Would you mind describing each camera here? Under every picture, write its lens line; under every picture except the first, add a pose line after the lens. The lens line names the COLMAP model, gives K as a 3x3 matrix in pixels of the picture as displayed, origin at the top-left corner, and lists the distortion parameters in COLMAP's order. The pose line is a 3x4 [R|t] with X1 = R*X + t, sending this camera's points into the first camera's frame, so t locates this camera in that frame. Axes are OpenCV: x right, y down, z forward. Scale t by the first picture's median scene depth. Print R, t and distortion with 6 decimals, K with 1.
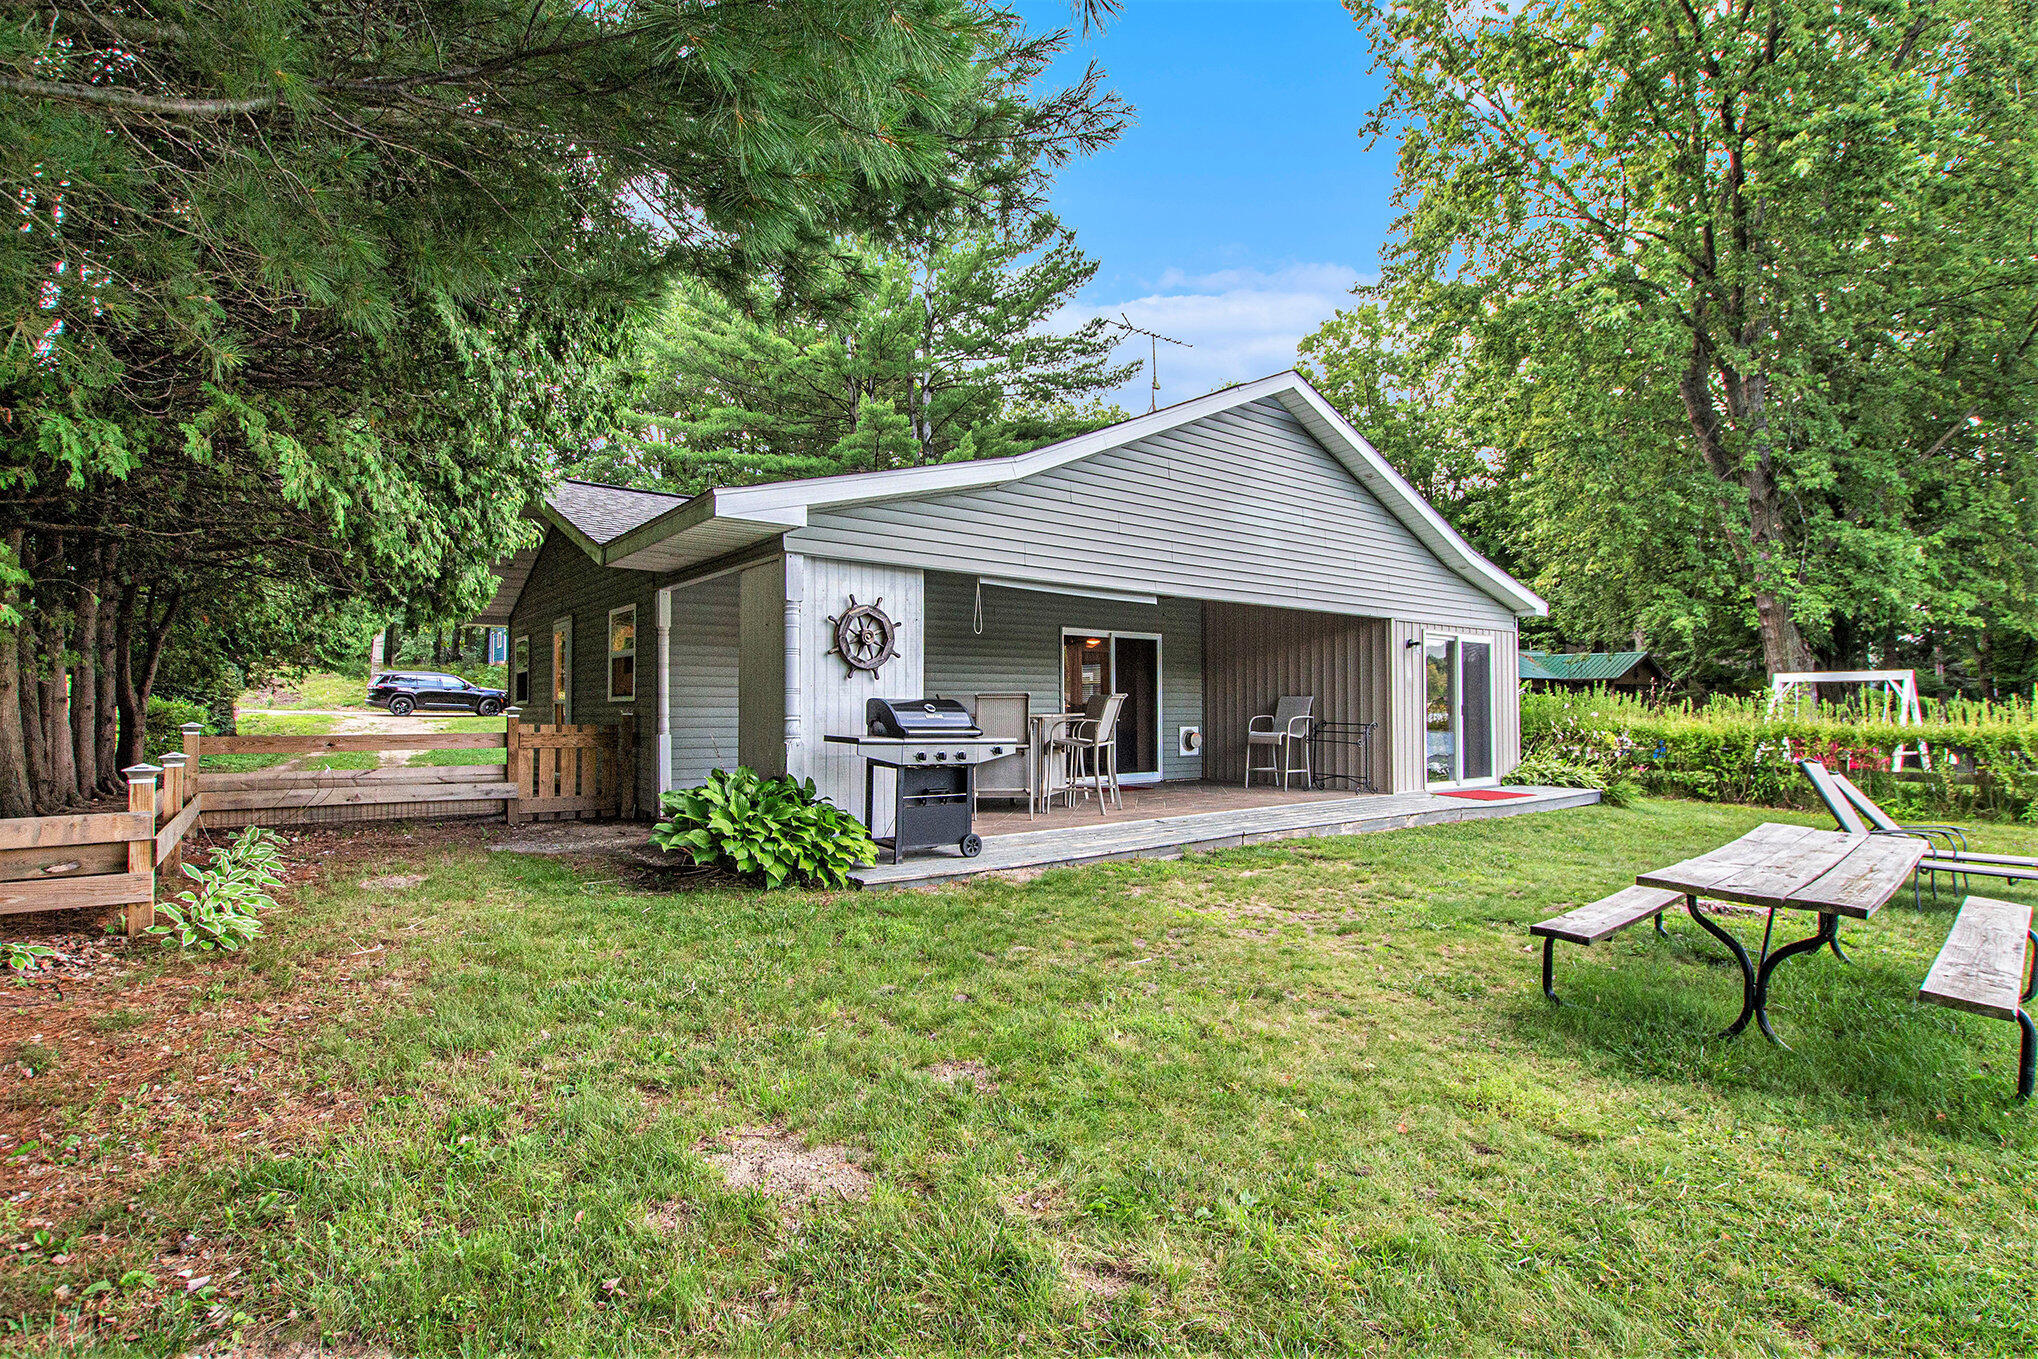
lens RADIAL K [[987.9, 0, 1020.4], [0, 987.9, 685.5], [0, 0, 1]] dist [-0.025848, 0.000035]
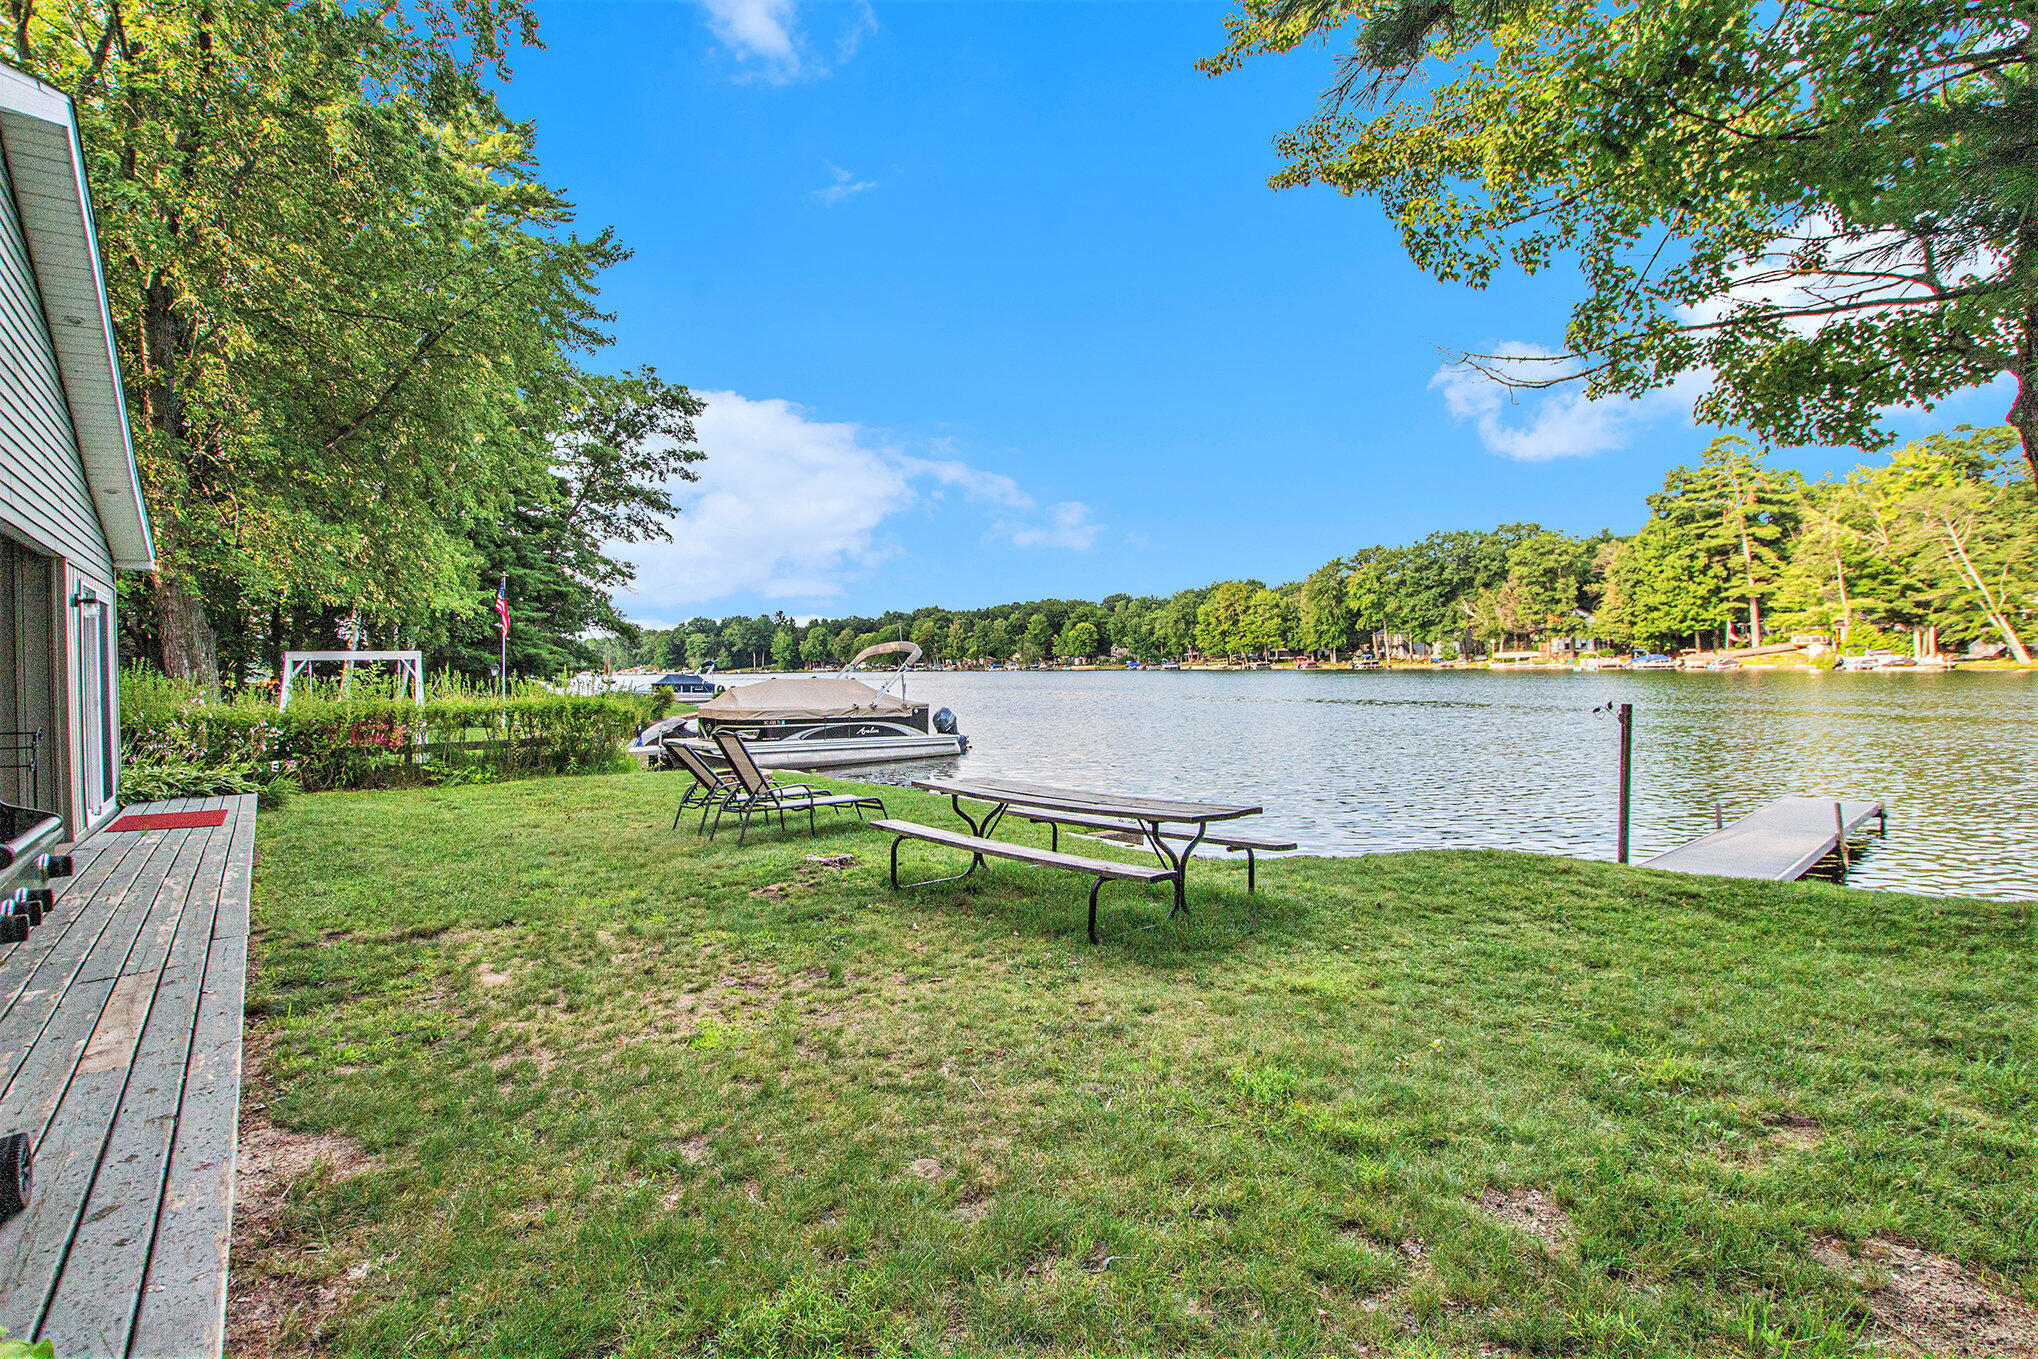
lens RADIAL K [[955.4, 0, 1033.6], [0, 955.4, 686.9], [0, 0, 1]] dist [-0.022275, 0.000806]
pose [[-0.002779, -0.024611, 0.999693, -0.368993], [-0.001364, 0.999696, 0.024607, -0.004923], [-0.999995, -0.001295, -0.002812, 0.680113]]
